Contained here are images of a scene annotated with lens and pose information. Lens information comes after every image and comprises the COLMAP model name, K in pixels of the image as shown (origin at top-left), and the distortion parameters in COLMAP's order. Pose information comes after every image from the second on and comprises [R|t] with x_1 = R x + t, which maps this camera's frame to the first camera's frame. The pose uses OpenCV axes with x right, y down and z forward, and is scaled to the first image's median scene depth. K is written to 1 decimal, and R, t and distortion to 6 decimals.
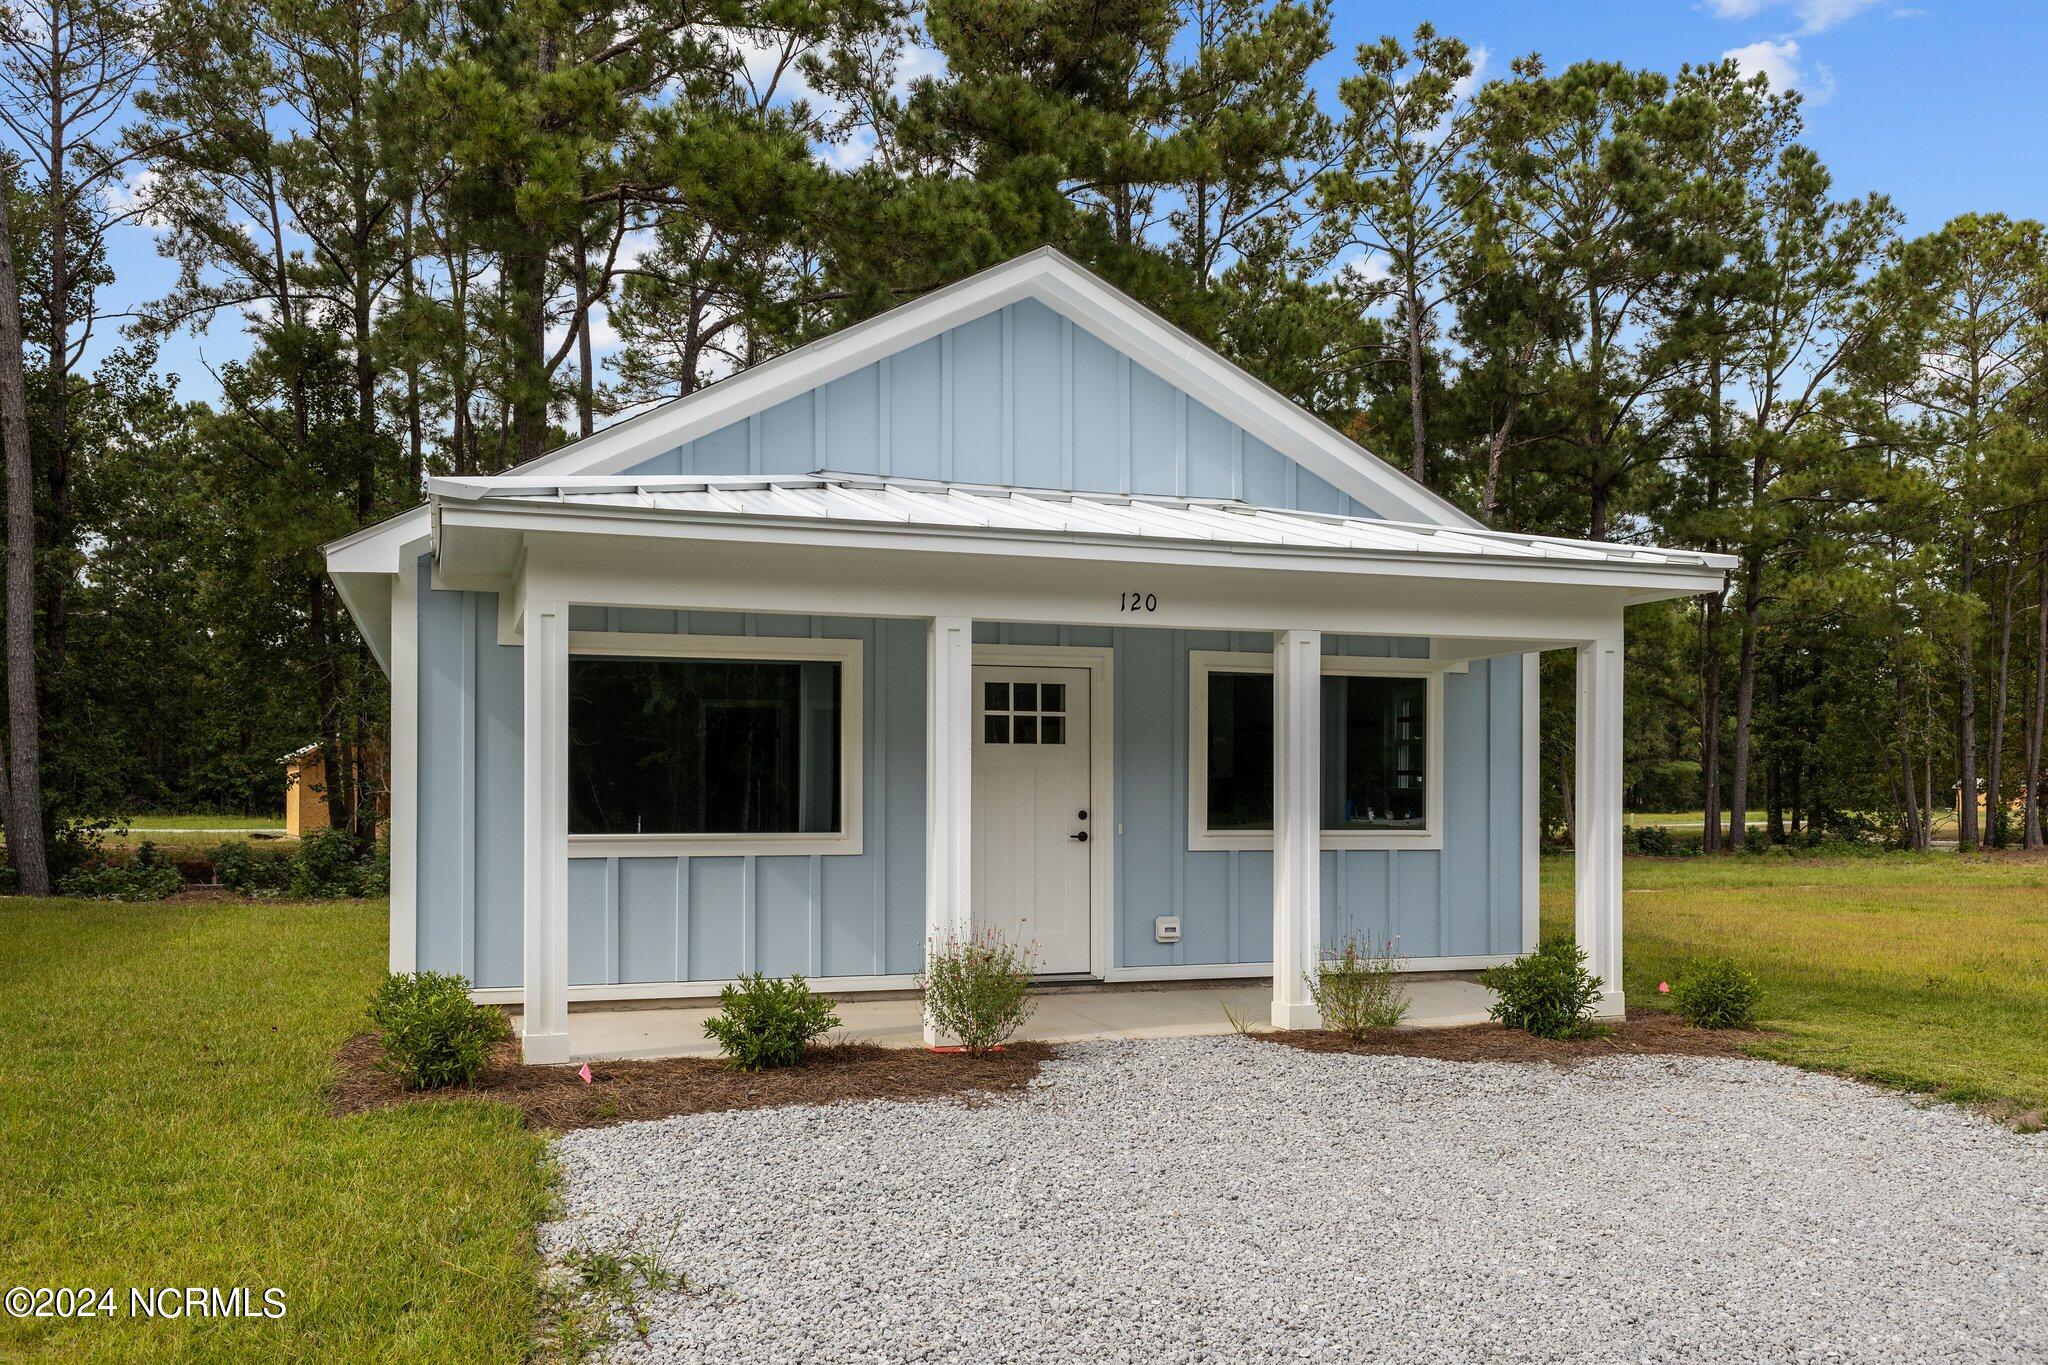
lens RADIAL K [[1747.5, 0, 1021.2], [0, 1747.5, 694.7], [0, 0, 1]] dist [0.018973, -0.025097]
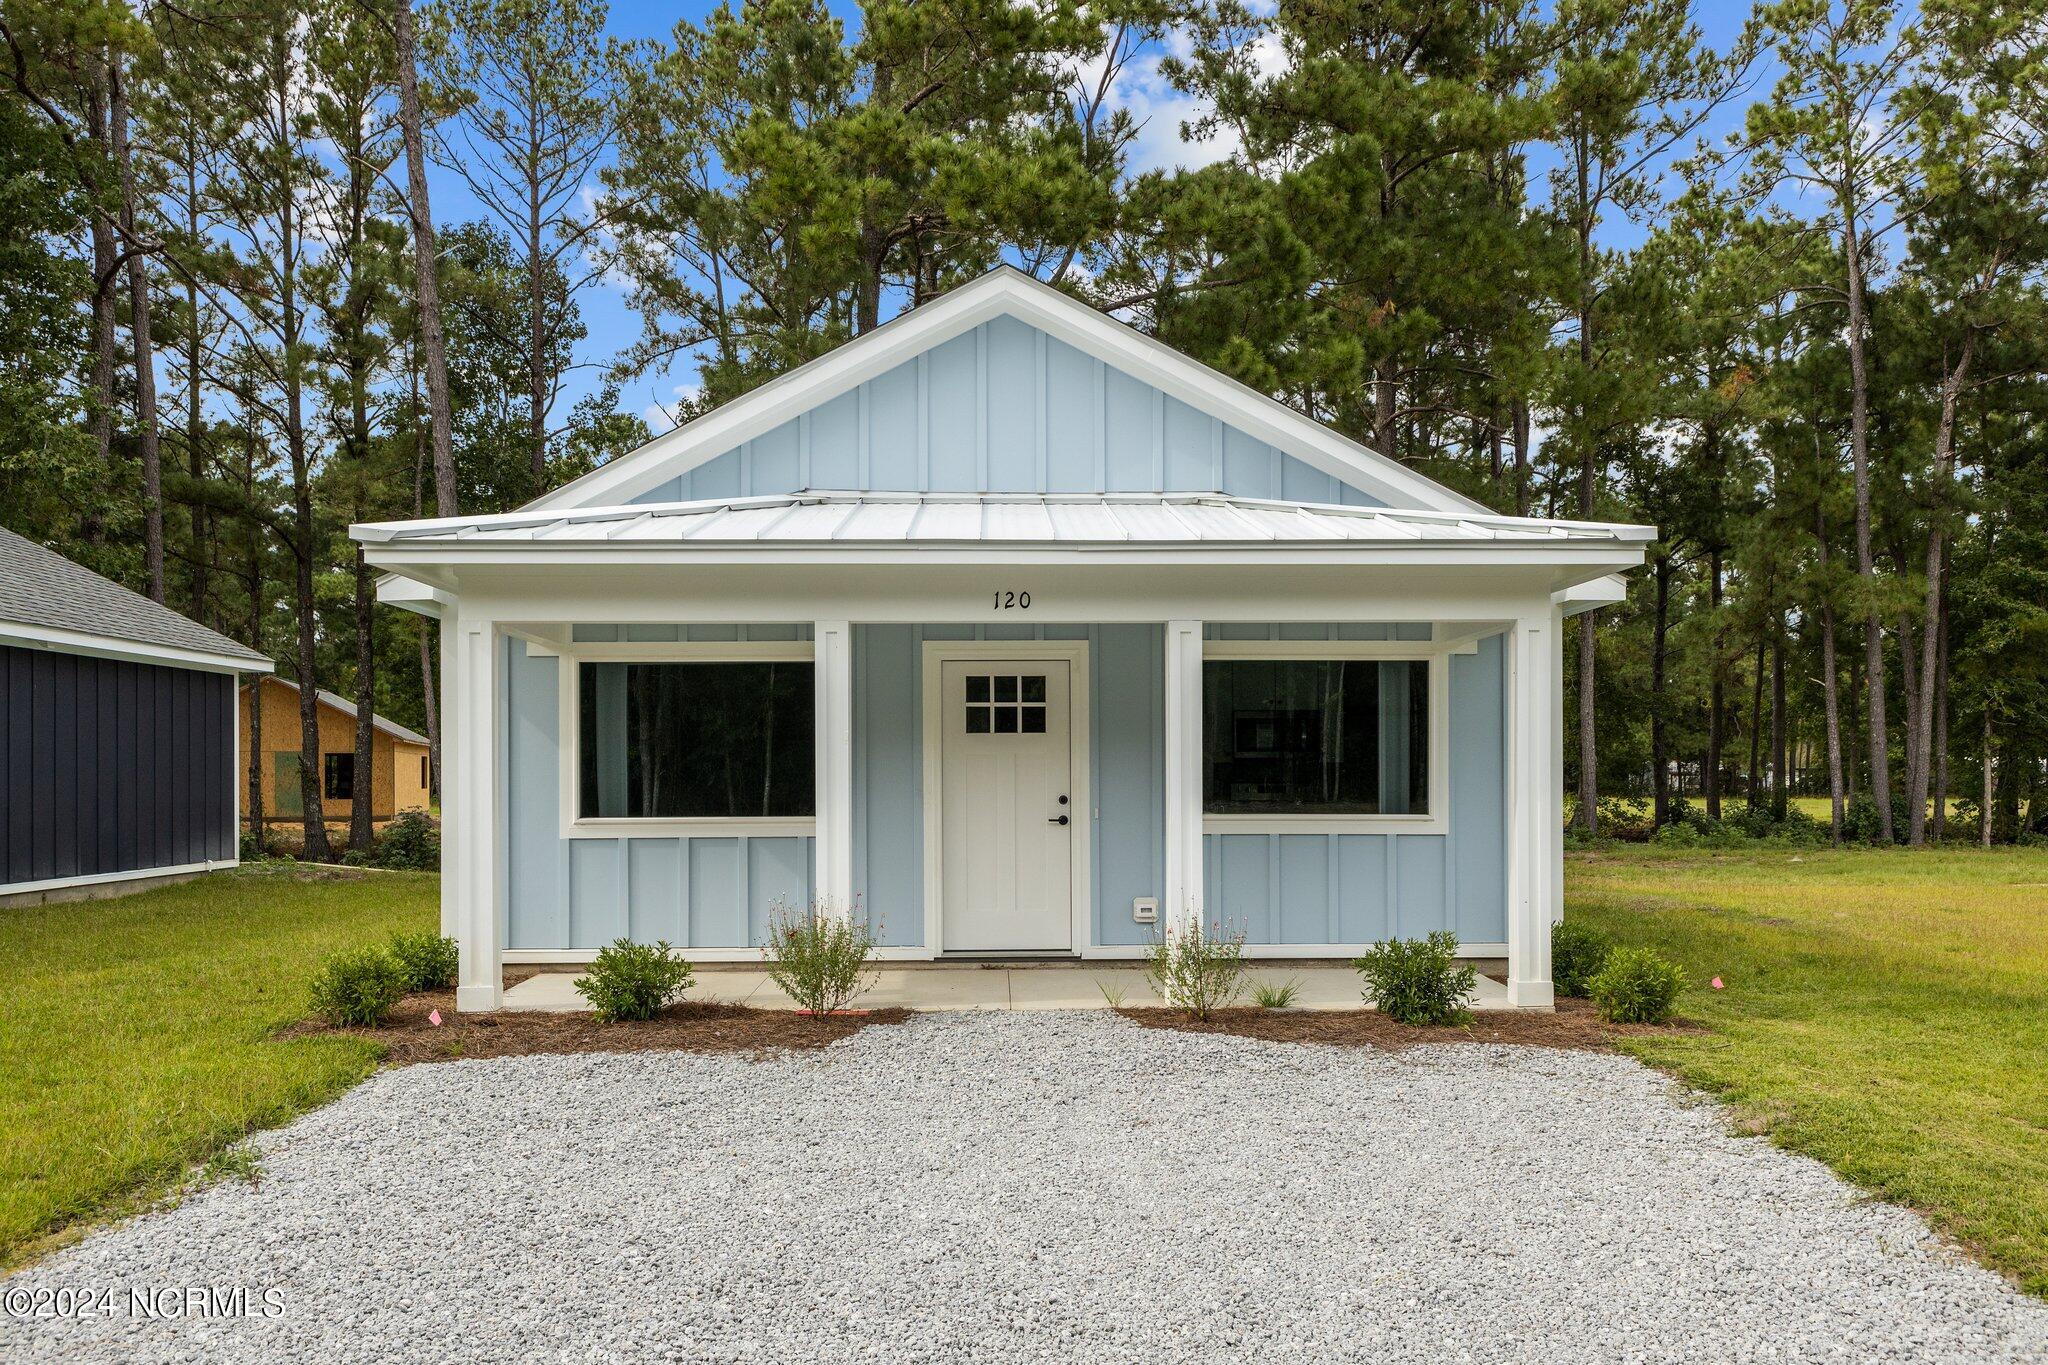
lens RADIAL K [[1747.5, 0, 1018.8], [0, 1747.5, 677.4], [0, 0, 1]] dist [0.018973, -0.025097]
pose [[0.950597, -0.023187, -0.309561, 0.128911], [0.022842, 0.999728, -0.004740, -0.000273], [0.309587, -0.002565, 0.950868, -0.003899]]
